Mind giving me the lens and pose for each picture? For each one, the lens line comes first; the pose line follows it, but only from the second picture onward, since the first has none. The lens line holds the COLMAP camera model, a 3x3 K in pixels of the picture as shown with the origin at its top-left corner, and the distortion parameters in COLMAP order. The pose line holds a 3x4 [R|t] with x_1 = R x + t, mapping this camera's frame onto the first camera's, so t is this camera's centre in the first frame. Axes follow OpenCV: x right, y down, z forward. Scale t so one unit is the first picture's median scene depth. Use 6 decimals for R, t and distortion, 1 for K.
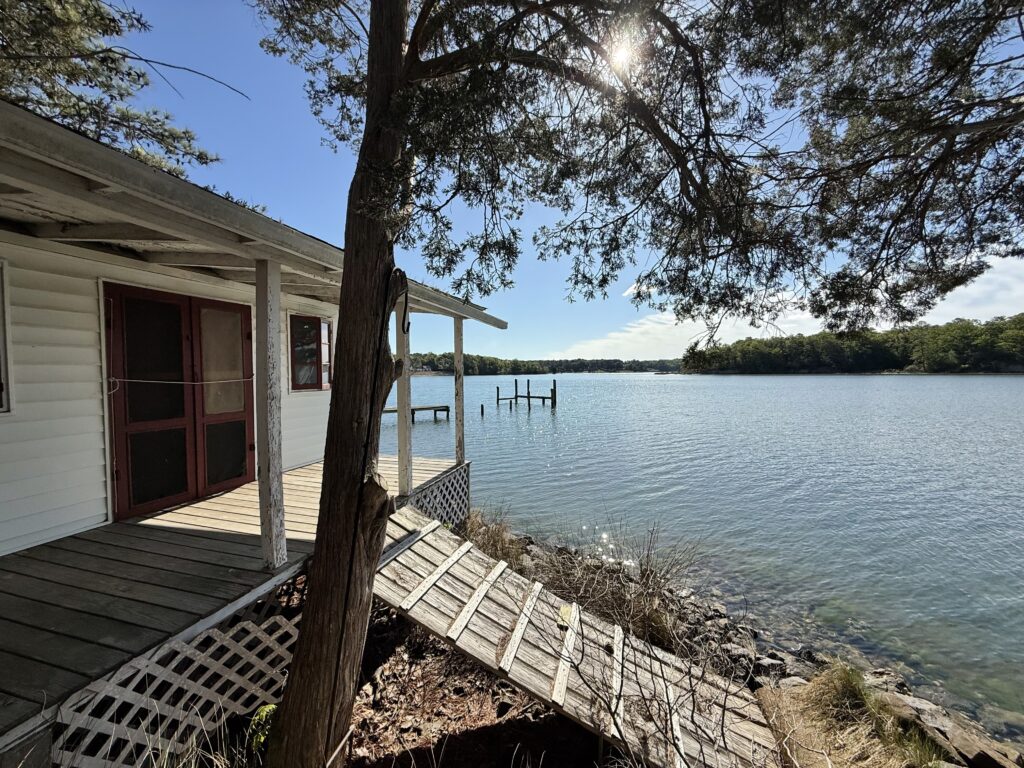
lens RADIAL K [[421.6, 0, 502.0], [0, 421.6, 383.1], [0, 0, 1]] dist [0.002423, 0.000254]
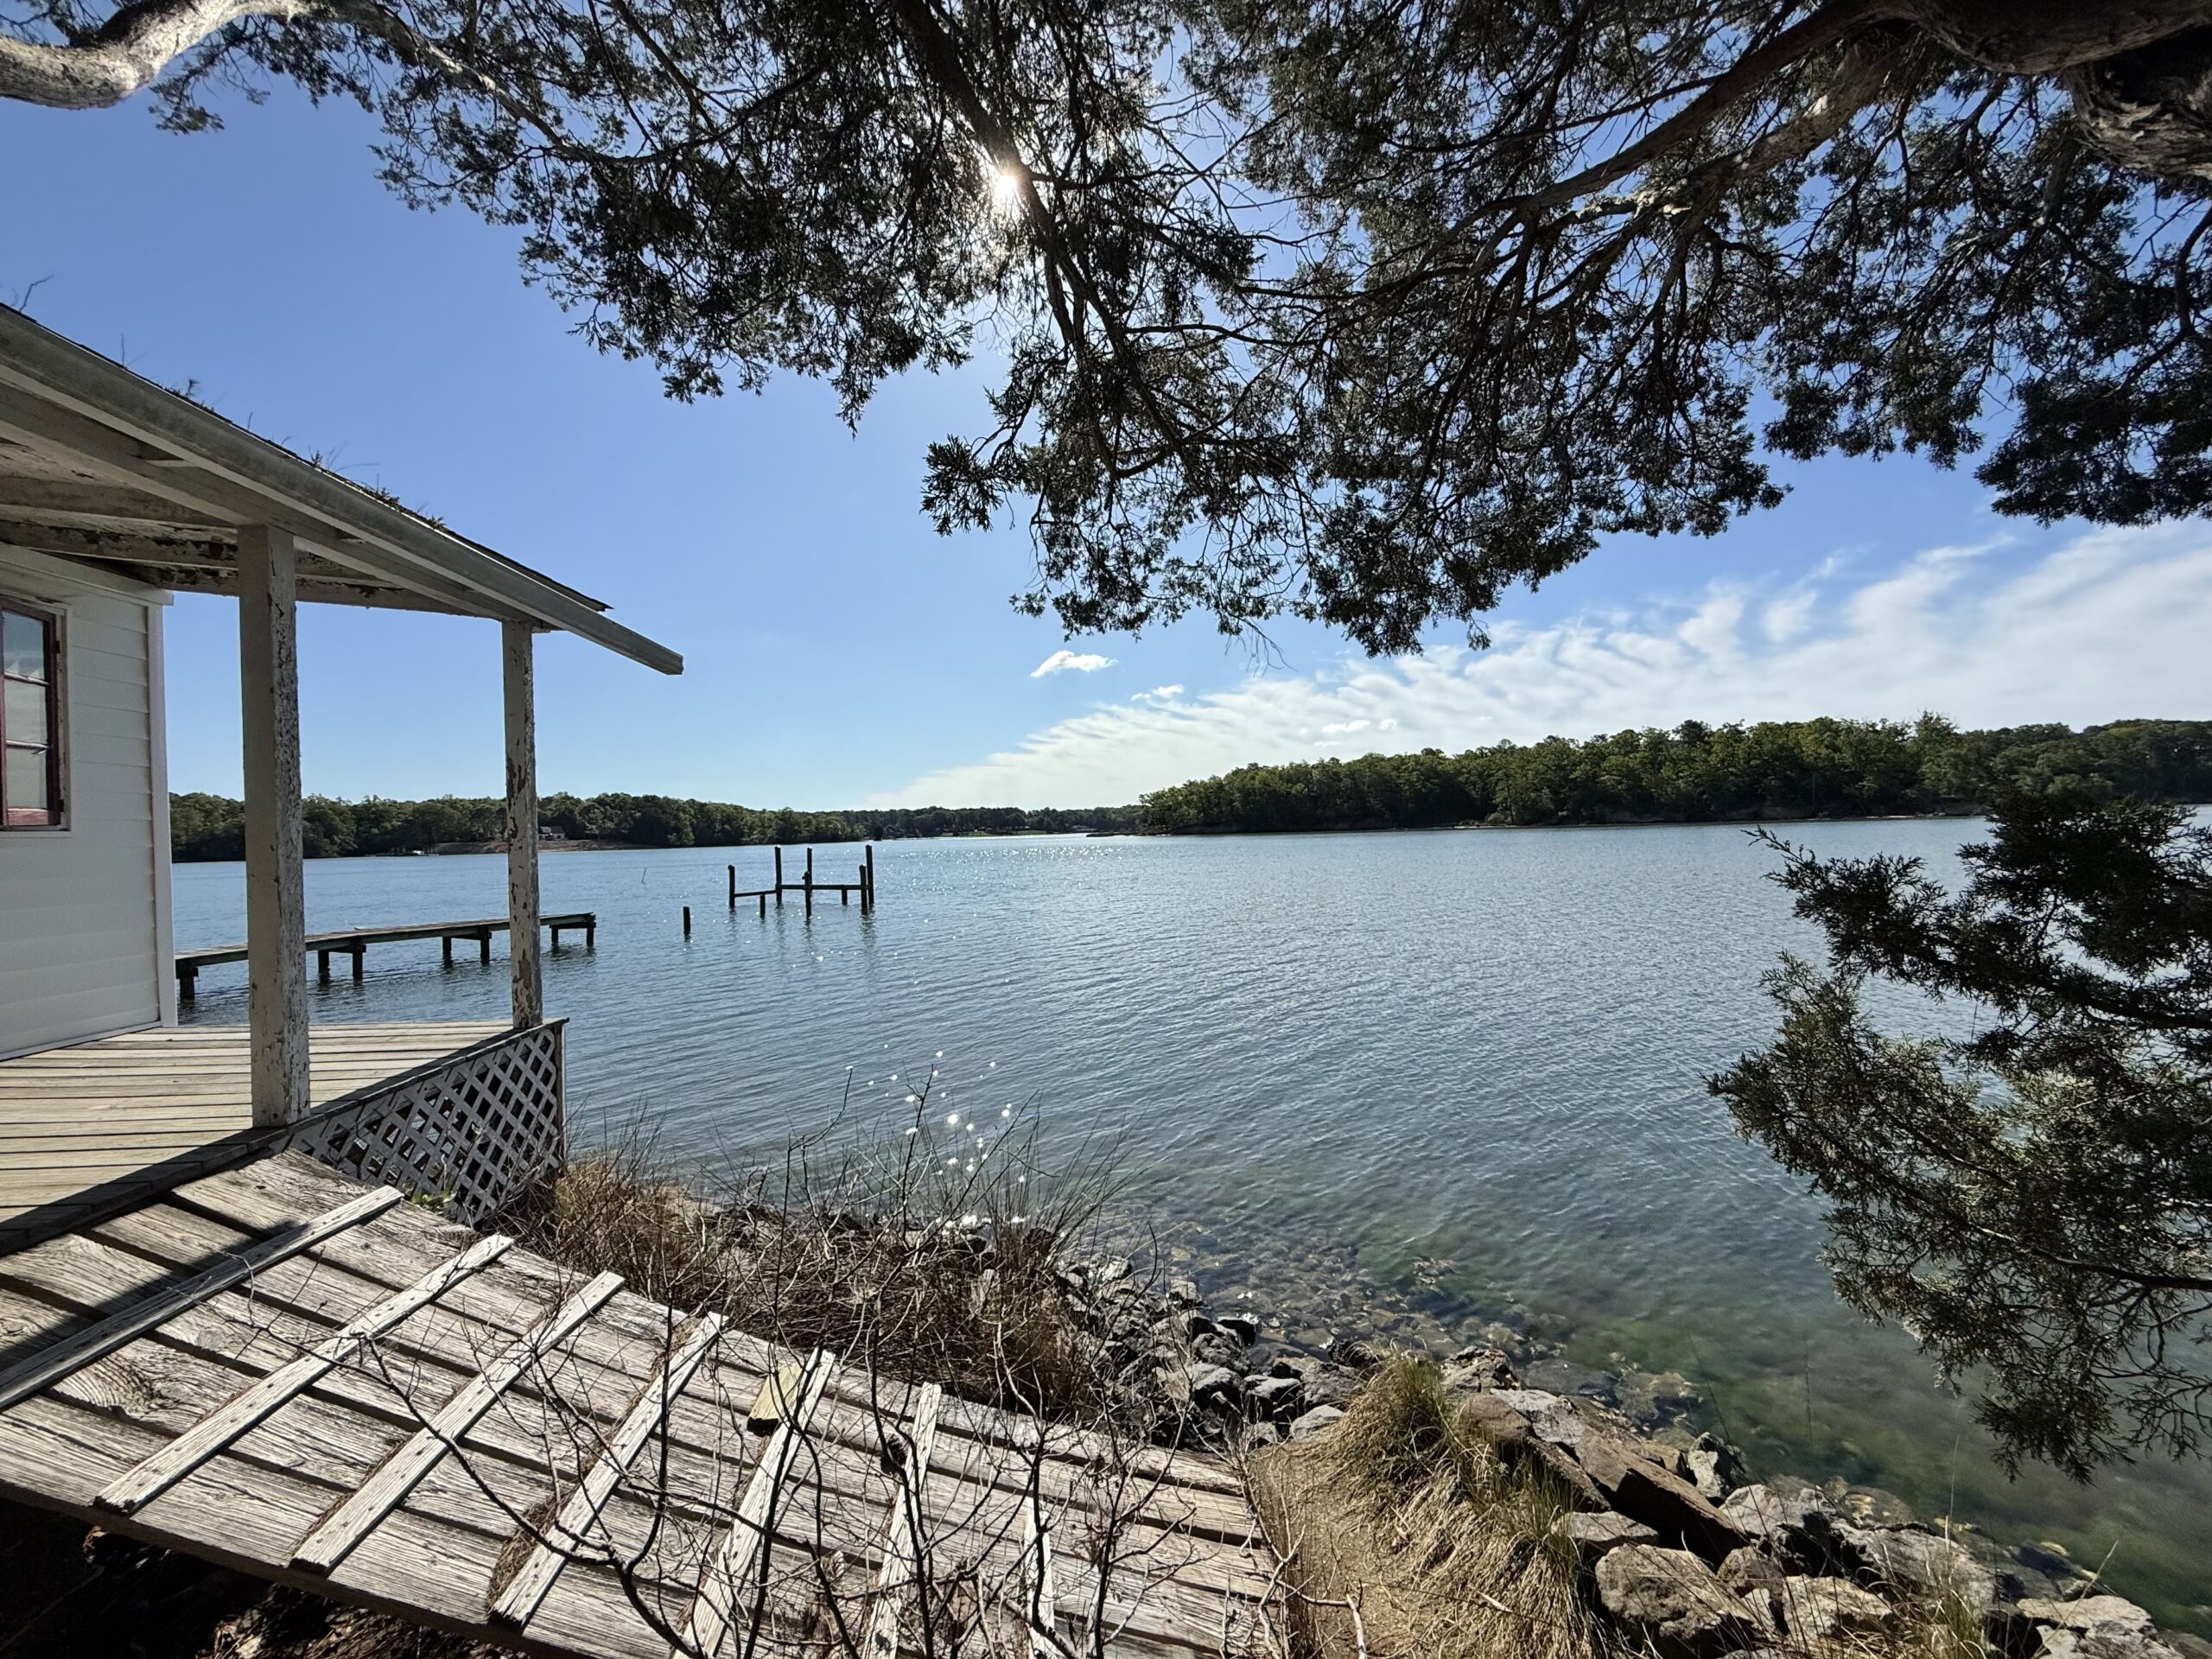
lens RADIAL K [[909.8, 0, 1106.0], [0, 909.8, 829.5], [0, 0, 1]] dist [0.000923, 0.000377]
pose [[0.933976, -0.015747, 0.356989, 0.128584], [0.028542, 0.999124, -0.030601, 0.090730], [-0.356194, 0.038770, 0.933607, 0.133216]]
